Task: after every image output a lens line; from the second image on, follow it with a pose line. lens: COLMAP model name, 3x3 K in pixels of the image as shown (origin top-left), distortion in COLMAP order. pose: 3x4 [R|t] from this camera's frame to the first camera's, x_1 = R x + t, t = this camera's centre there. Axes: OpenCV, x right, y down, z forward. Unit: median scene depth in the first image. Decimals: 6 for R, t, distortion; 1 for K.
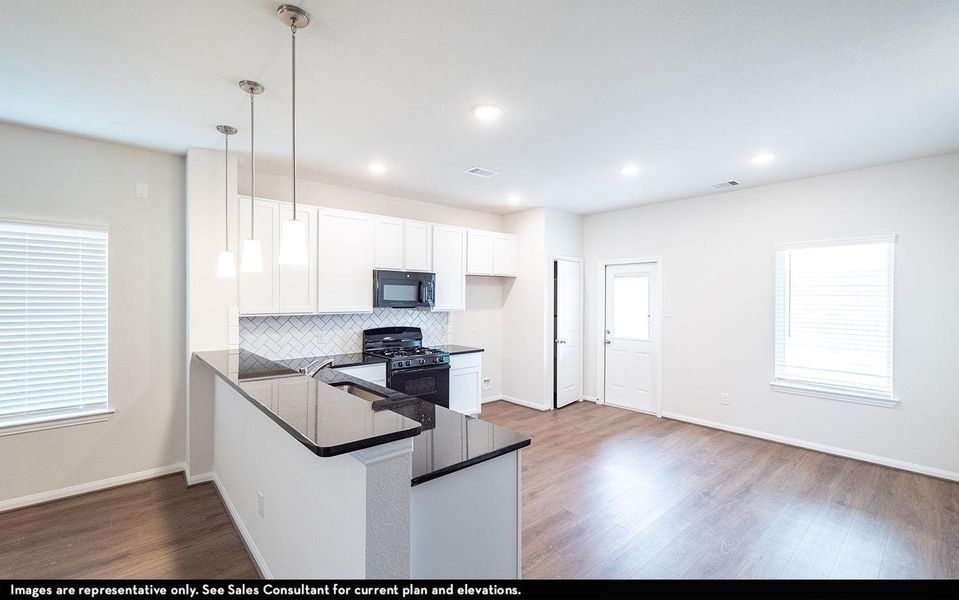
lens RADIAL K [[402.7, 0, 482.1], [0, 402.7, 299.0], [0, 0, 1]] dist [-0.008304, 0.000415]
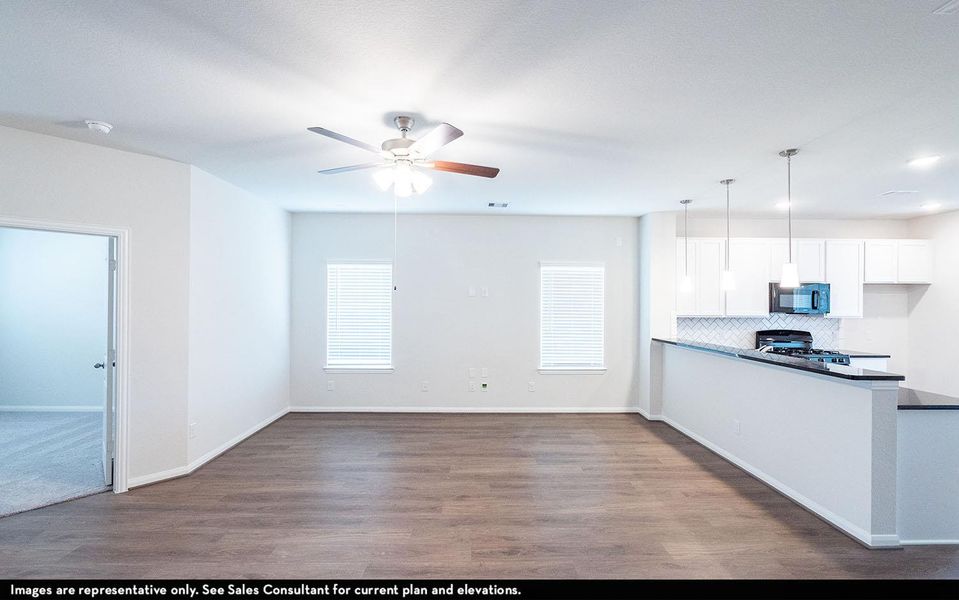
lens RADIAL K [[402.7, 0, 484.0], [0, 402.7, 297.6], [0, 0, 1]] dist [-0.008304, 0.000415]
pose [[0.759905, -0.005622, -0.650009, -0.130470], [-0.007181, 0.999829, -0.017044, 0.001344], [0.649994, 0.017620, 0.759735, -0.495661]]
